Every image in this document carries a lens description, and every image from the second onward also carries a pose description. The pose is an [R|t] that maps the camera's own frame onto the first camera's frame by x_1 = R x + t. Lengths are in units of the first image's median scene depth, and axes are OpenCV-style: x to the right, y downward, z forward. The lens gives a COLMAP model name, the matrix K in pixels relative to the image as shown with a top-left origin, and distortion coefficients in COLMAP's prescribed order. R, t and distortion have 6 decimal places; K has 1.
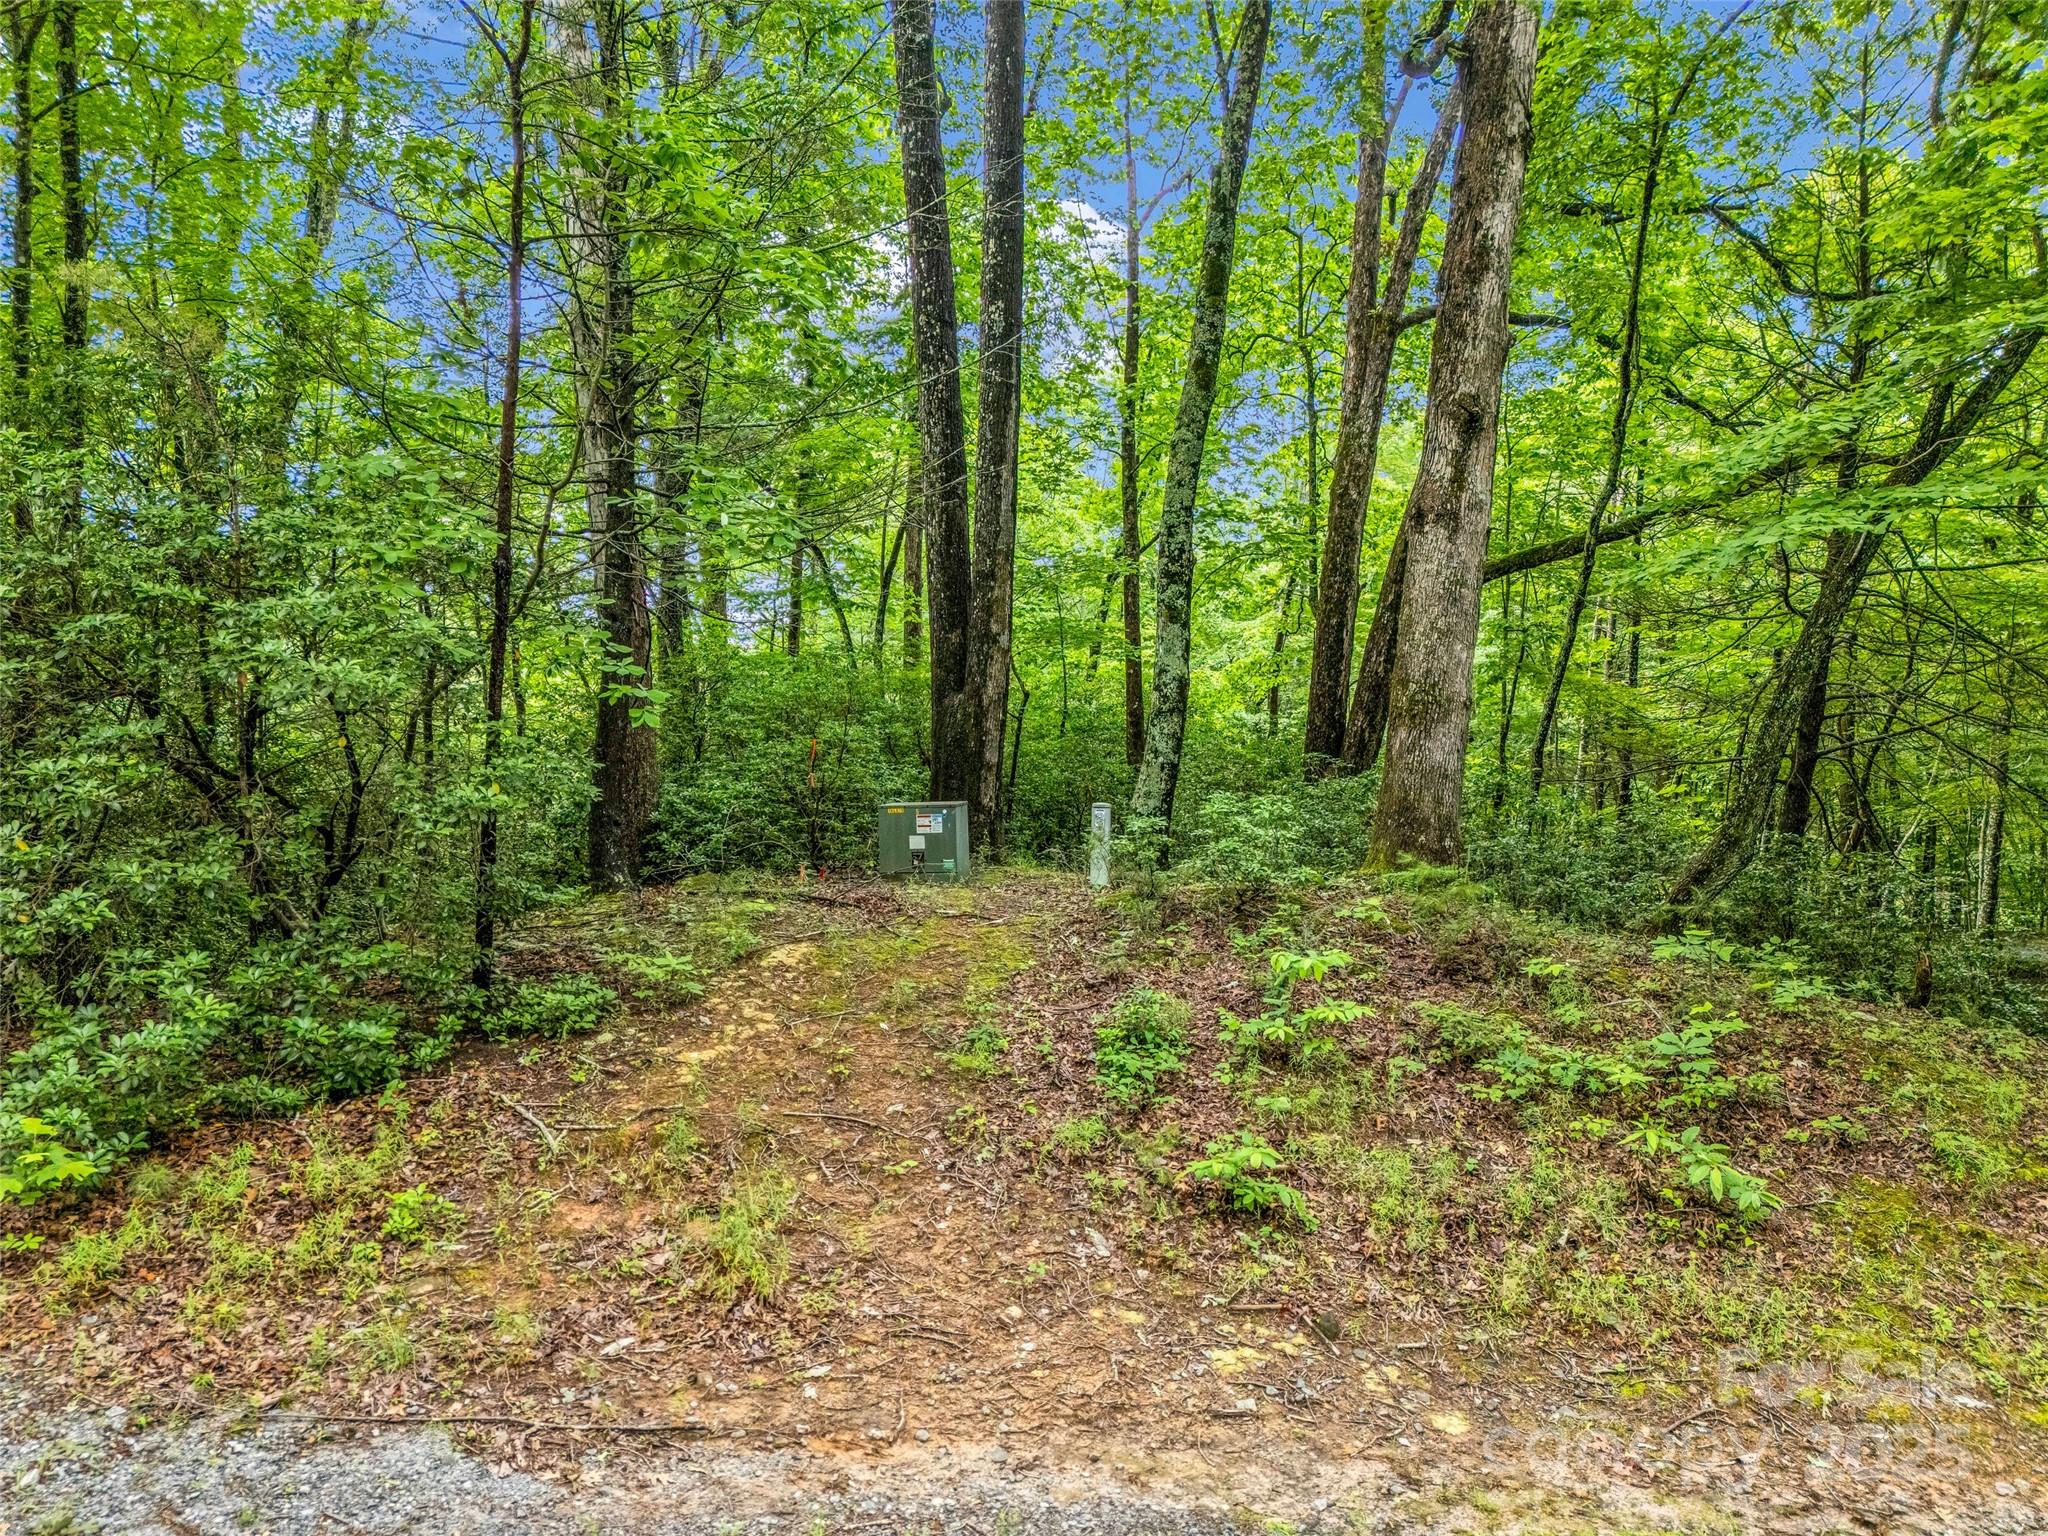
lens RADIAL K [[1408.4, 0, 1034.3], [0, 1408.4, 779.3], [0, 0, 1]] dist [0.004424, -0.018682]
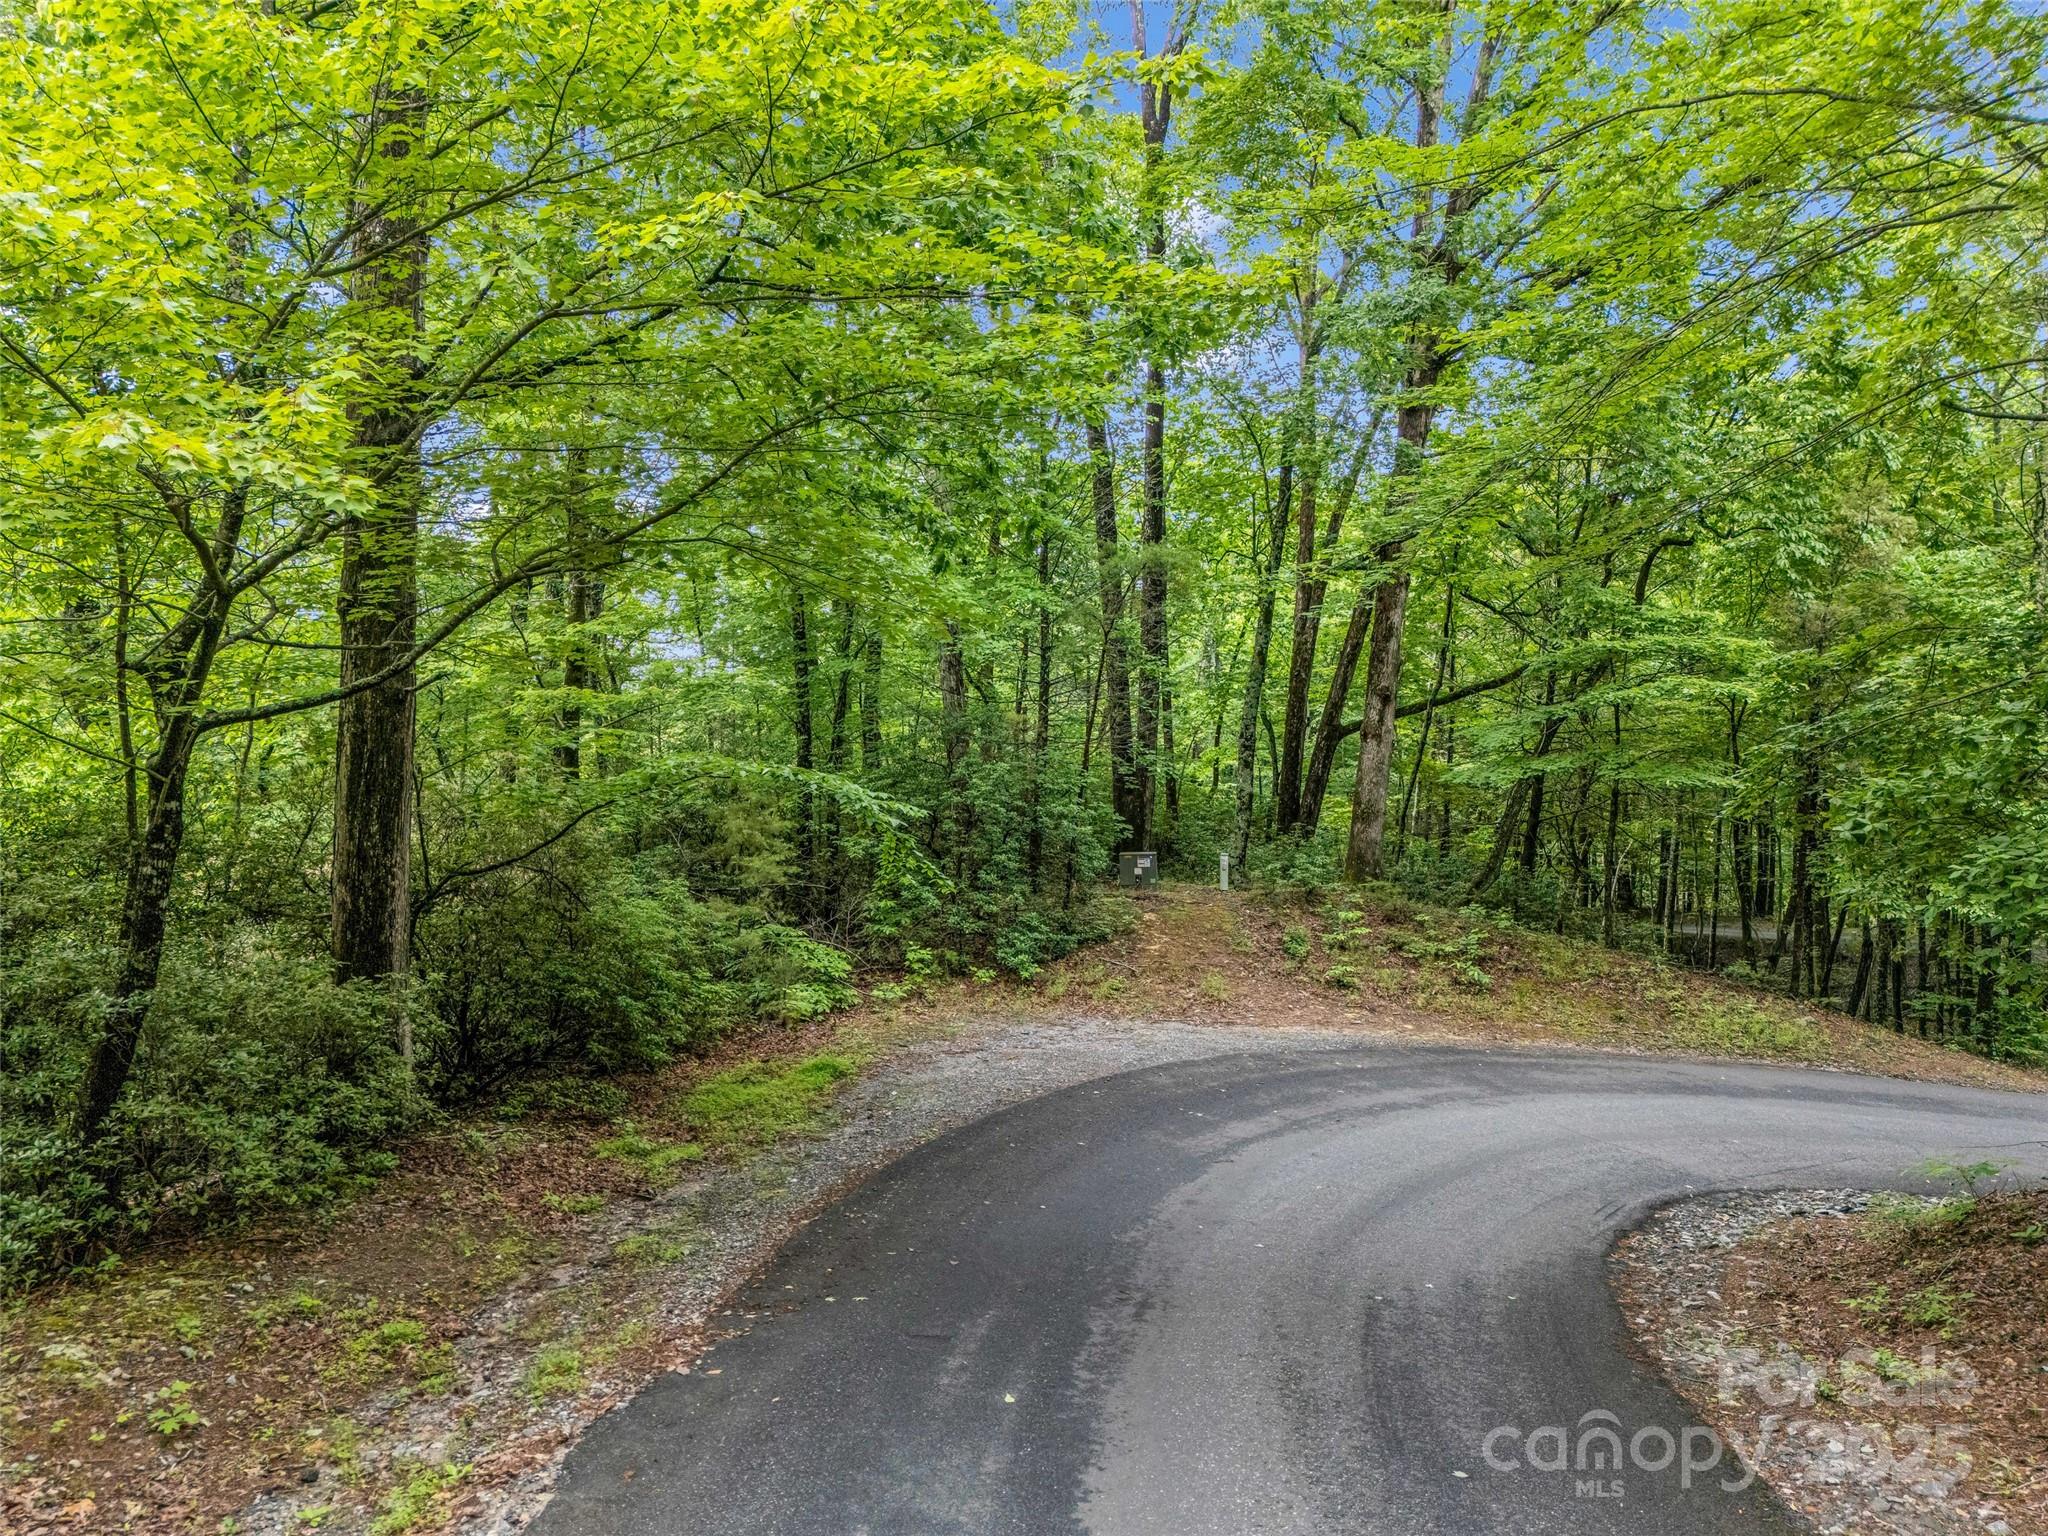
lens RADIAL K [[1408.4, 0, 1015.2], [0, 1408.4, 755.3], [0, 0, 1]] dist [0.004424, -0.018682]
pose [[0.994647, -0.000922, 0.103327, -0.811358], [0.002835, 0.999827, -0.018369, -0.155991], [-0.103292, 0.018564, 0.994478, -1.895802]]
